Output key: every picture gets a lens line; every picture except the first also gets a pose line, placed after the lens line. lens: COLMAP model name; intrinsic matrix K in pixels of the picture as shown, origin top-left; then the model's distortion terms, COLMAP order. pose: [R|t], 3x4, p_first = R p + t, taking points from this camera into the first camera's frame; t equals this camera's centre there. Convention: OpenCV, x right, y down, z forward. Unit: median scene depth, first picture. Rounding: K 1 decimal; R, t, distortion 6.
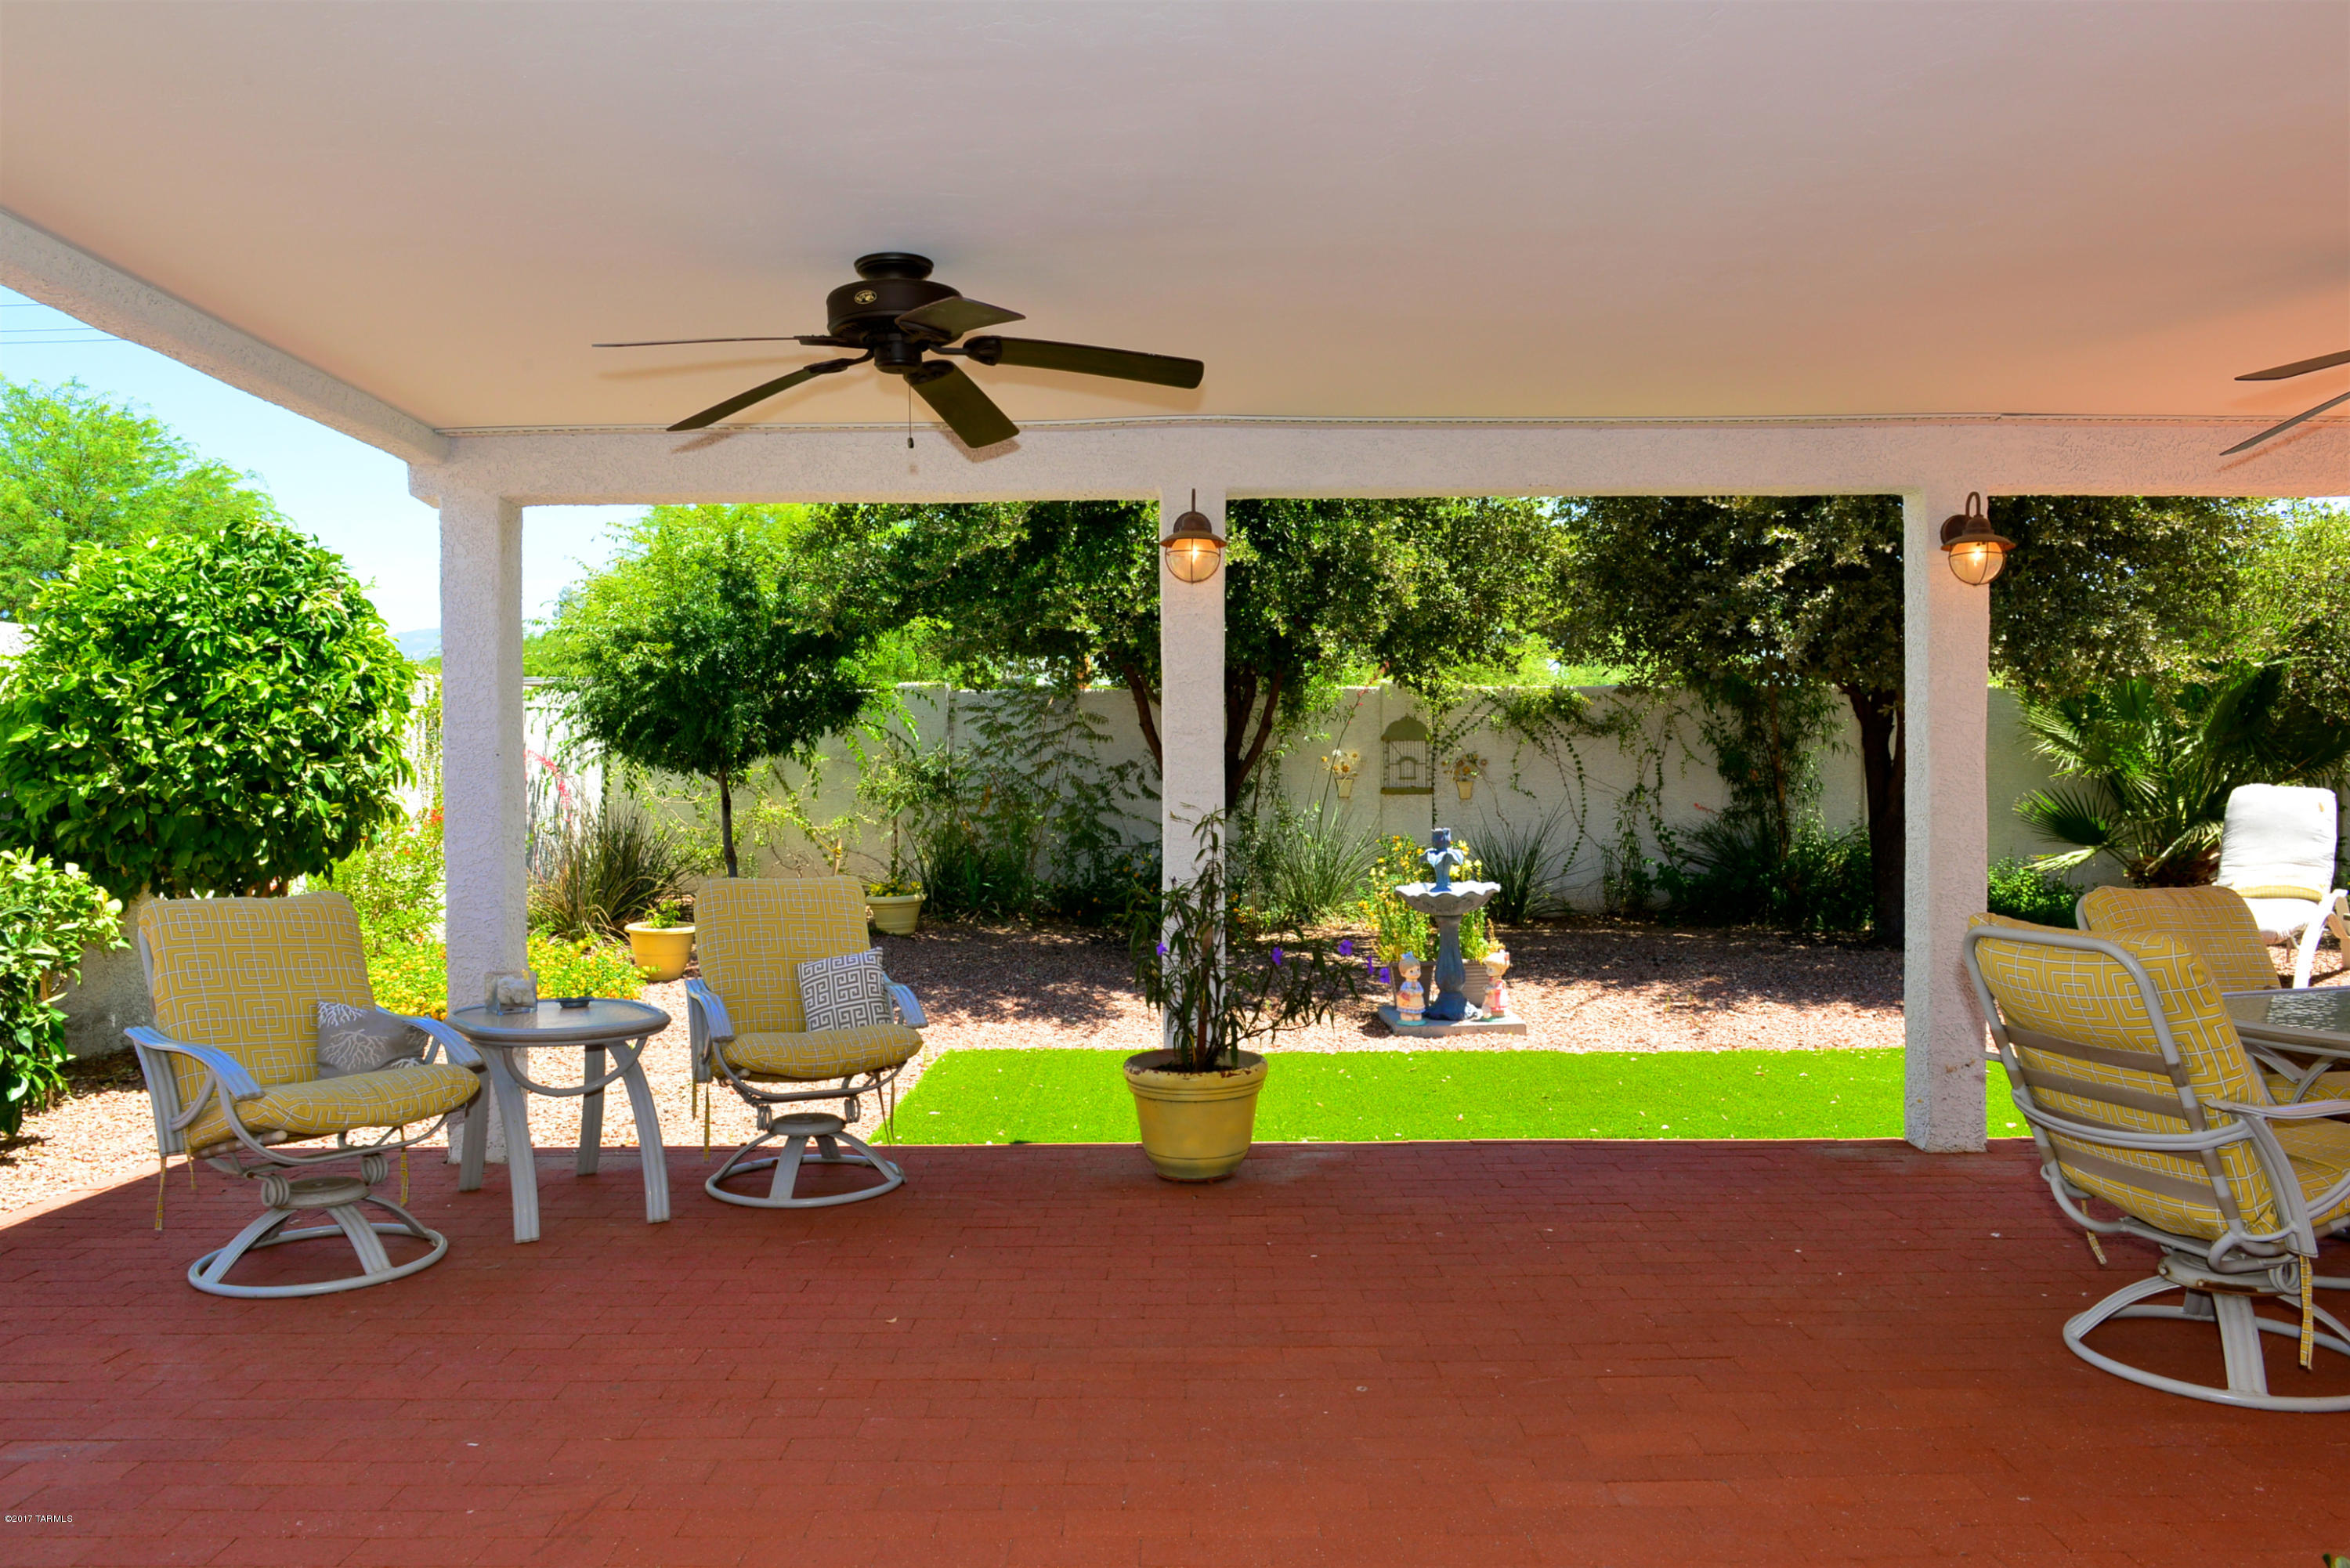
lens RADIAL K [[1609.8, 0, 1182.3], [0, 1609.8, 775.1], [0, 0, 1]] dist [-0.000065, -0.021521]
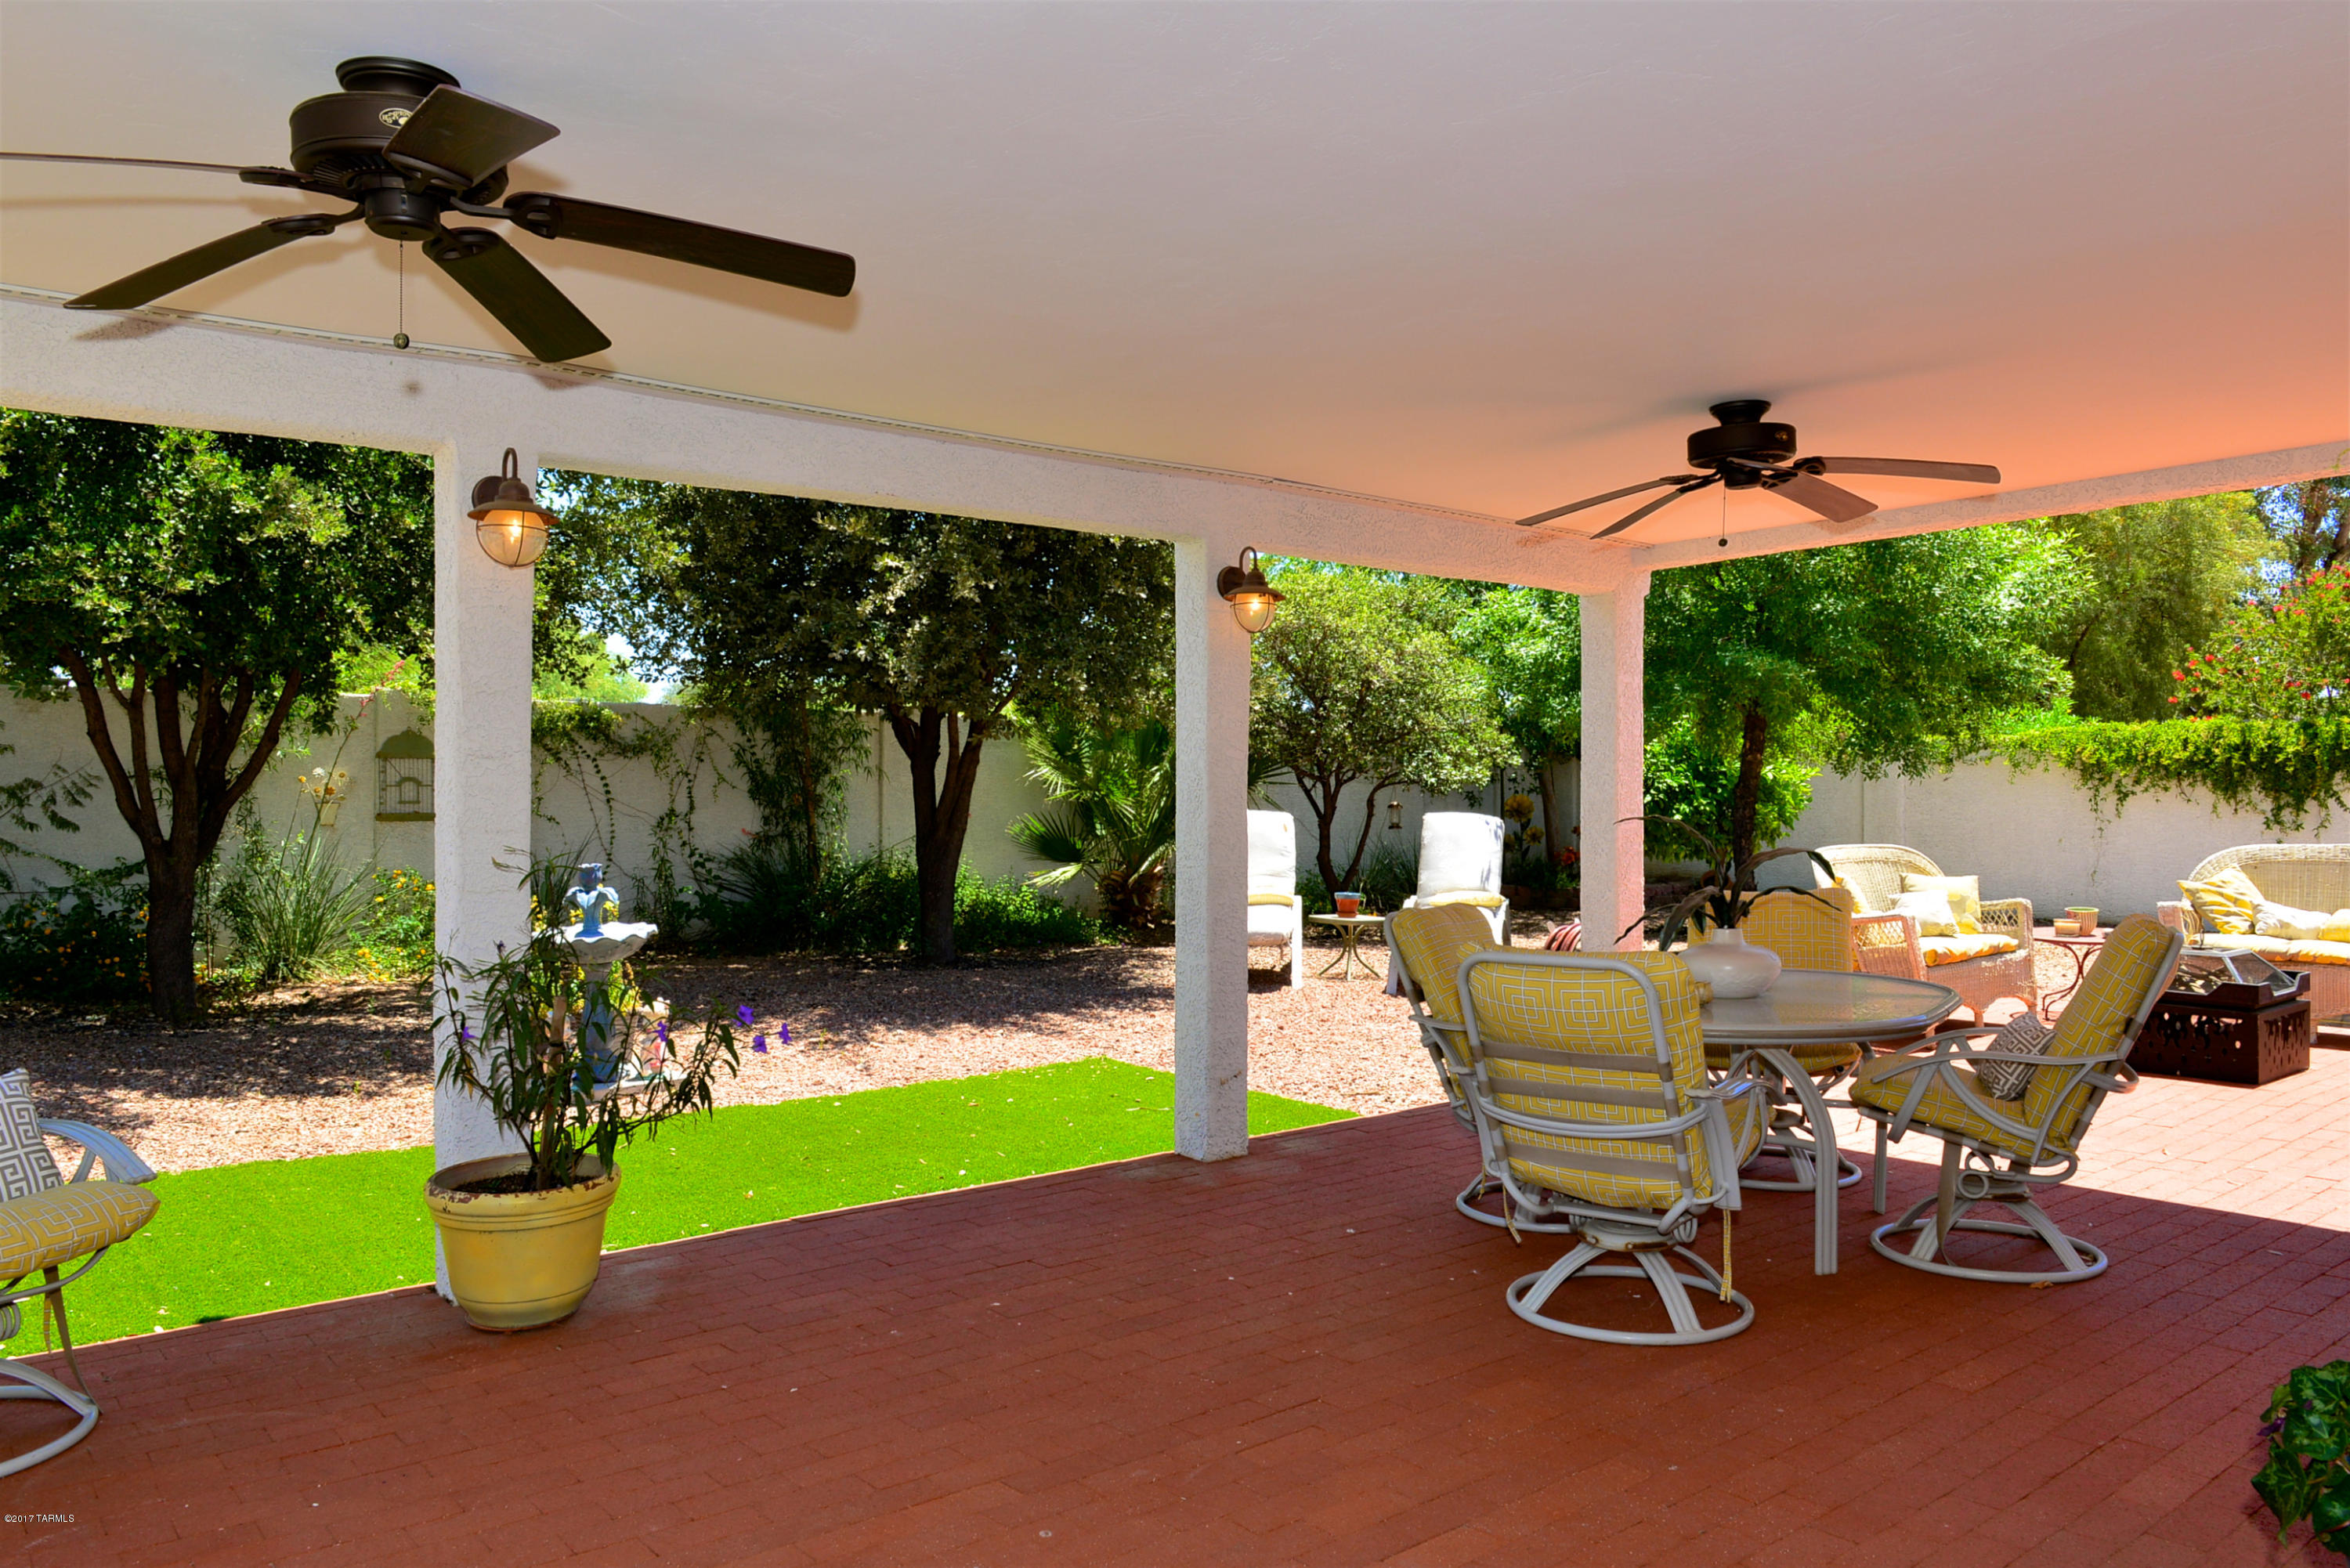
lens RADIAL K [[1638.6, 0, 1175.0], [0, 1638.6, 784.0], [0, 0, 1]] dist [0.000919, -0.028045]
pose [[0.777474, 0.006675, 0.628880, -0.133037], [-0.003104, 0.999972, -0.006776, -0.004661], [-0.628908, 0.003316, 0.777473, 0.094561]]
